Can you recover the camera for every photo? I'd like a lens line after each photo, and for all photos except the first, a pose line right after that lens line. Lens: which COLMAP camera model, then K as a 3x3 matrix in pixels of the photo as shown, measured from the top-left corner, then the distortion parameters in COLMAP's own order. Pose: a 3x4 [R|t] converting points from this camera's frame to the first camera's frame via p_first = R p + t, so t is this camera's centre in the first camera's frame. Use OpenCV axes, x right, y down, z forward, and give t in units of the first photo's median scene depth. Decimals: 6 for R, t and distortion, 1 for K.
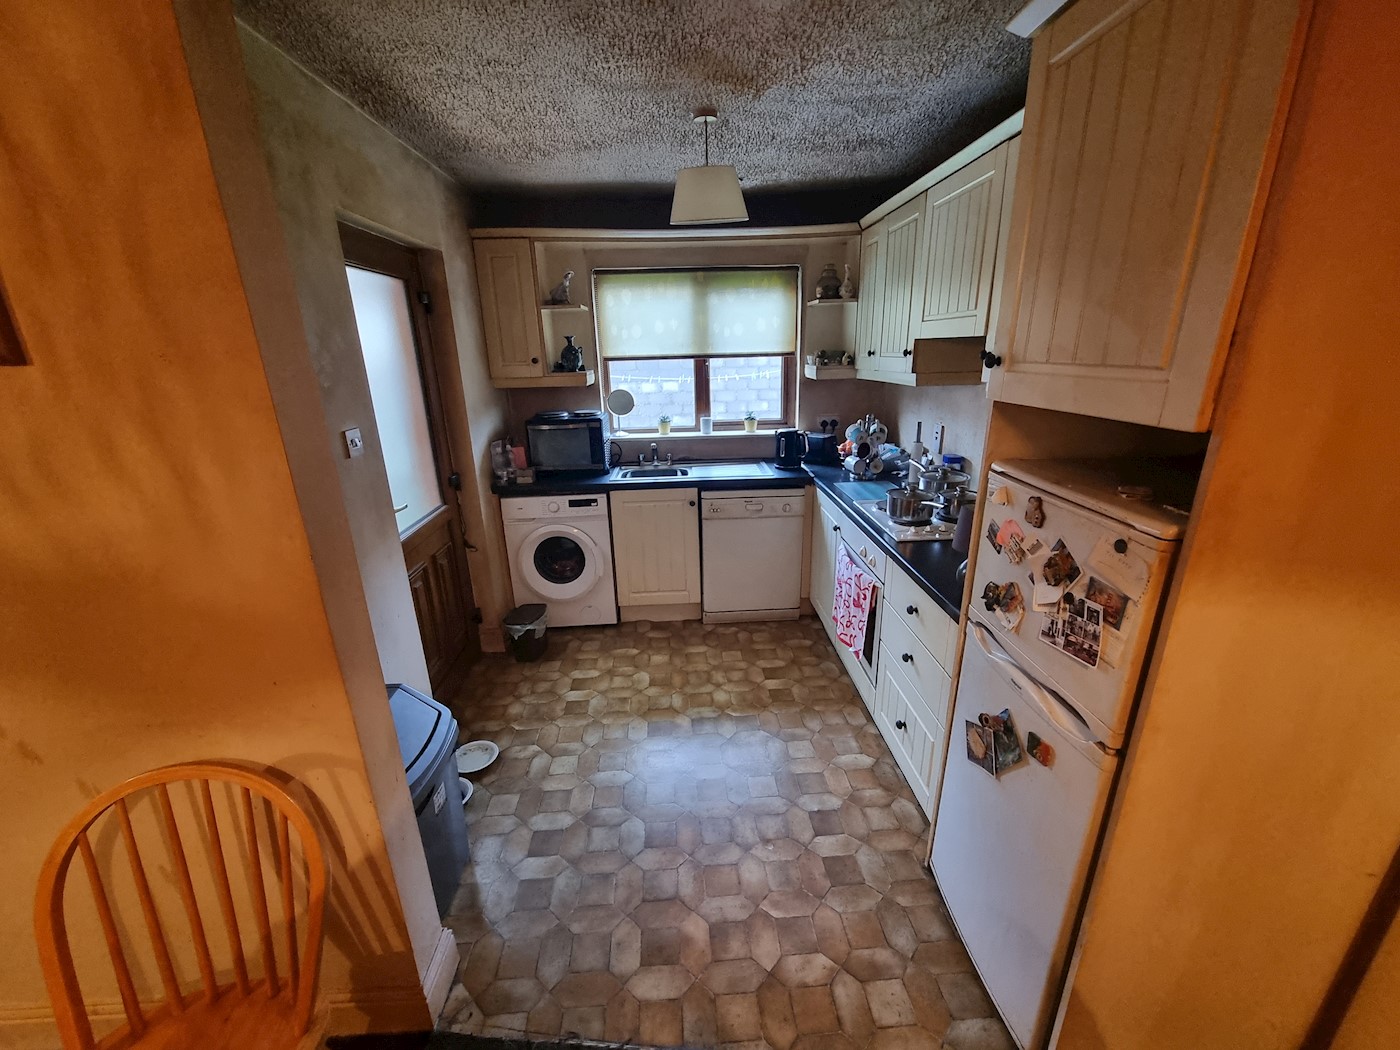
lens RADIAL K [[578.7, 0, 702.1], [0, 578.7, 540.2], [0, 0, 1]] dist [-0.005256, 0.000786]
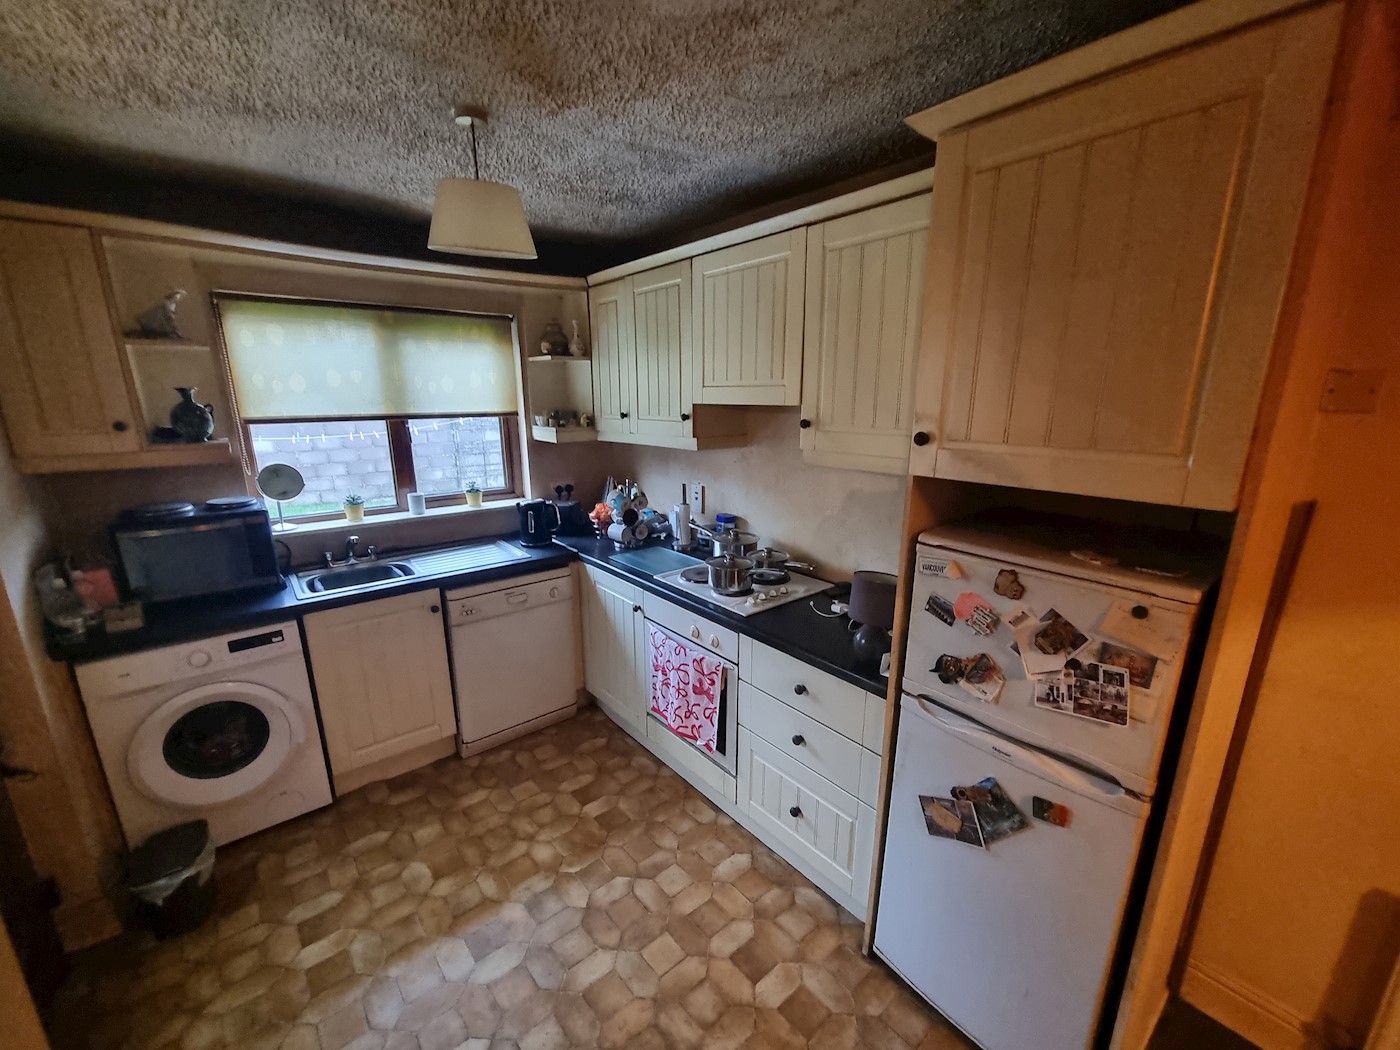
lens RADIAL K [[578.7, 0, 702.1], [0, 578.7, 540.2], [0, 0, 1]] dist [-0.005256, 0.000786]
pose [[0.800498, -0.126196, 0.585899, -0.187292], [0.173089, 0.984603, -0.024415, -0.080802], [-0.573797, 0.120957, 0.810016, 0.193871]]
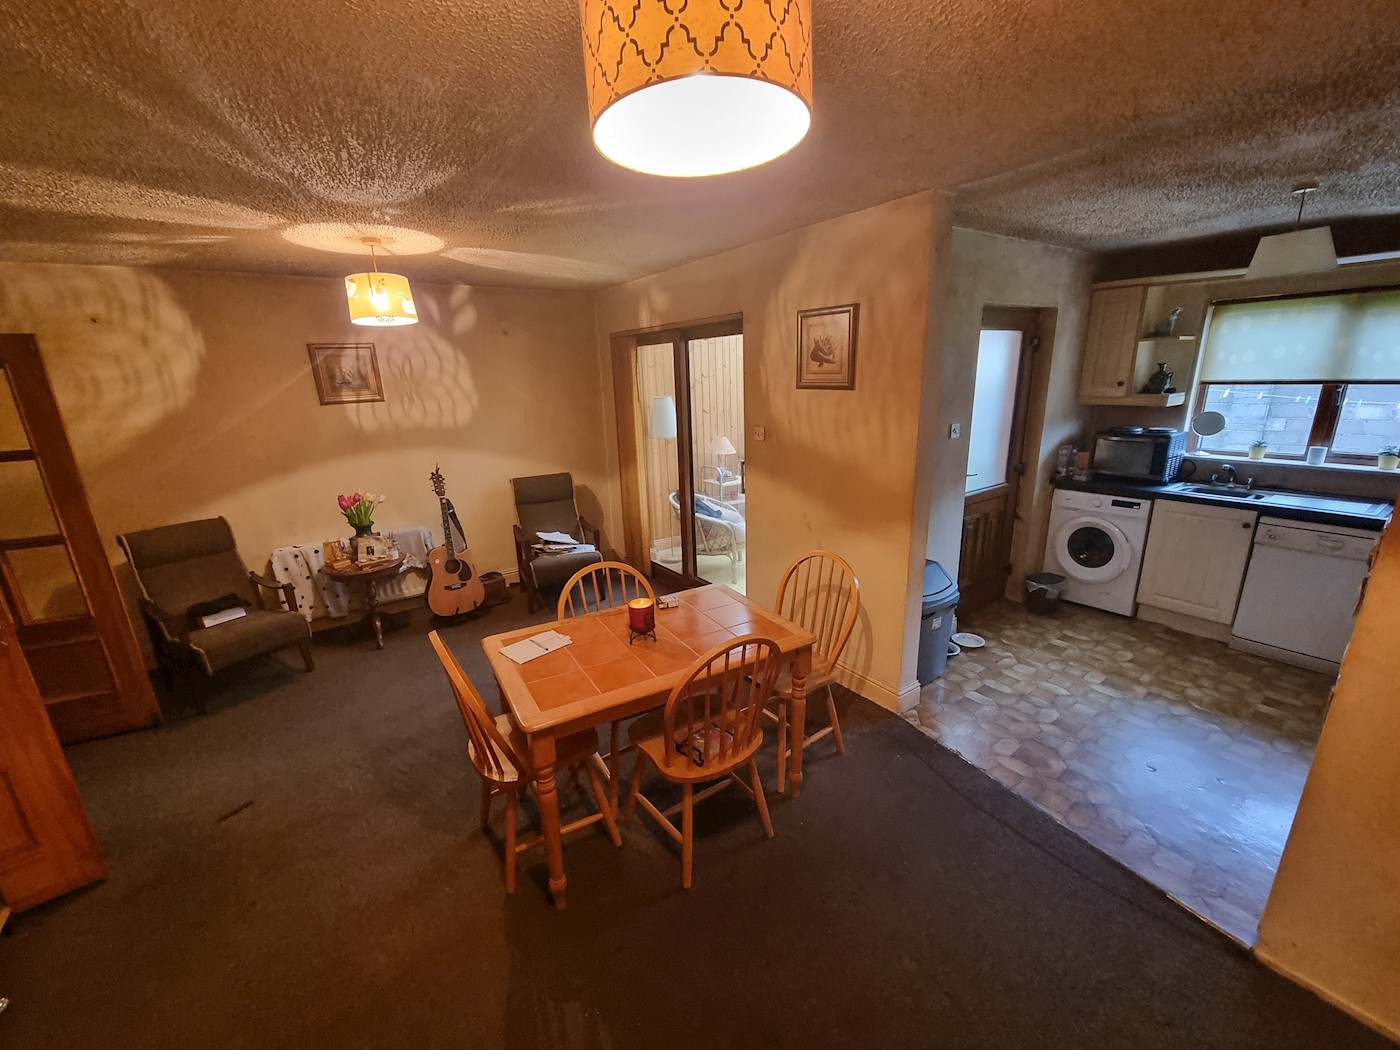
lens RADIAL K [[578.7, 0, 702.1], [0, 578.7, 540.2], [0, 0, 1]] dist [-0.005256, 0.000786]
pose [[0.540567, 0.239940, -0.806360, 0.324241], [-0.249973, 0.960990, 0.118374, 0.091082], [0.803306, 0.137580, 0.579457, -0.405766]]
